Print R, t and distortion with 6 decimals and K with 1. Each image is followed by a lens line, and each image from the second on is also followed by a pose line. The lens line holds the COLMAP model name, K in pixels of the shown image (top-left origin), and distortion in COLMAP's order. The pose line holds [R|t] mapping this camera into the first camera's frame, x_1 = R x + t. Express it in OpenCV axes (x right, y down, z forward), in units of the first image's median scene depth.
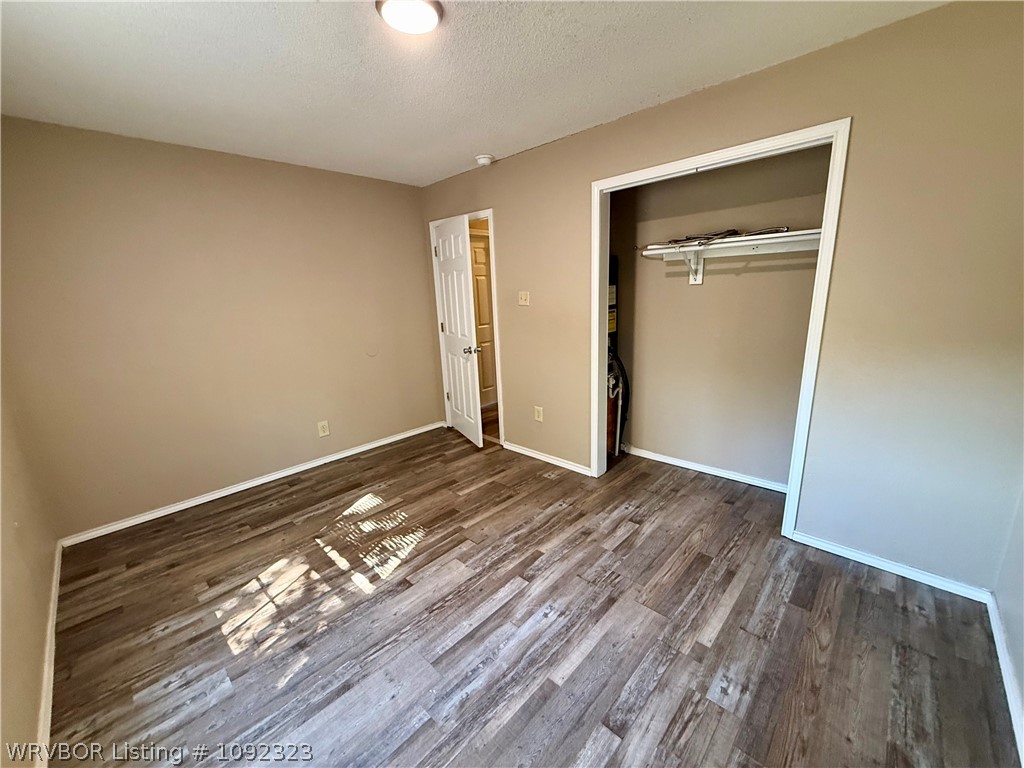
lens RADIAL K [[409.0, 0, 512.0], [0, 409.0, 384.0], [0, 0, 1]] dist [0.000971, -0.000262]
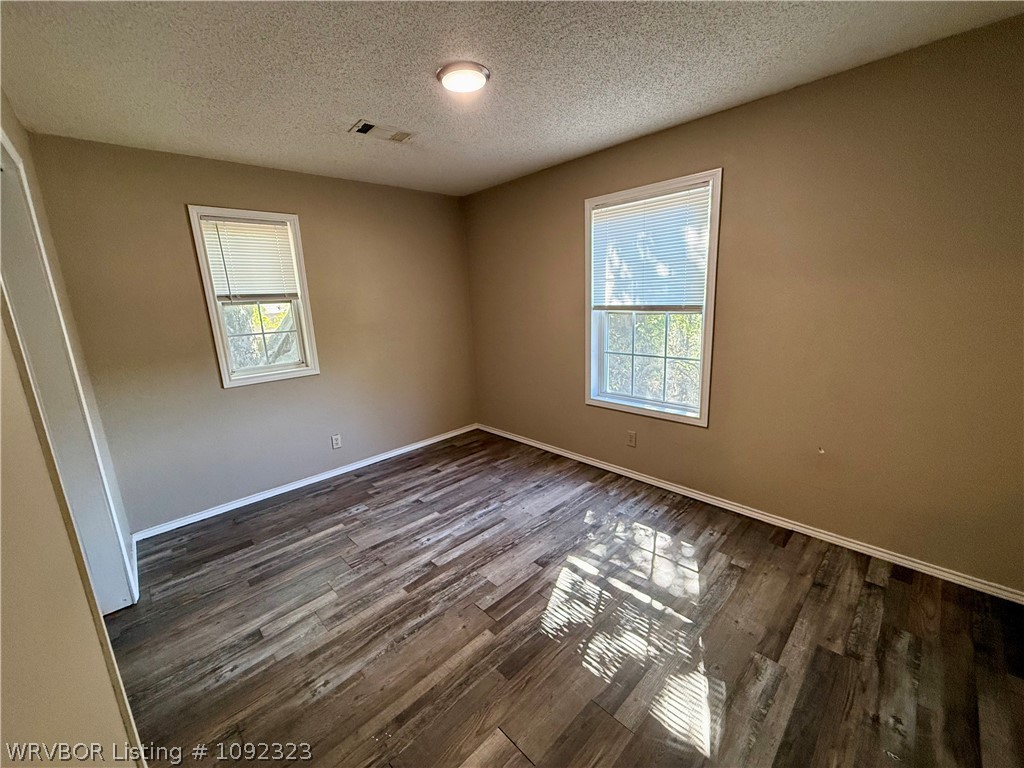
lens RADIAL K [[409.0, 0, 512.0], [0, 409.0, 384.0], [0, 0, 1]] dist [0.000971, -0.000262]
pose [[-0.995500, 0.073762, 0.059496, -0.275614], [0.092244, 0.898109, 0.429990, -0.409596], [-0.021717, 0.433543, -0.900871, 1.734855]]
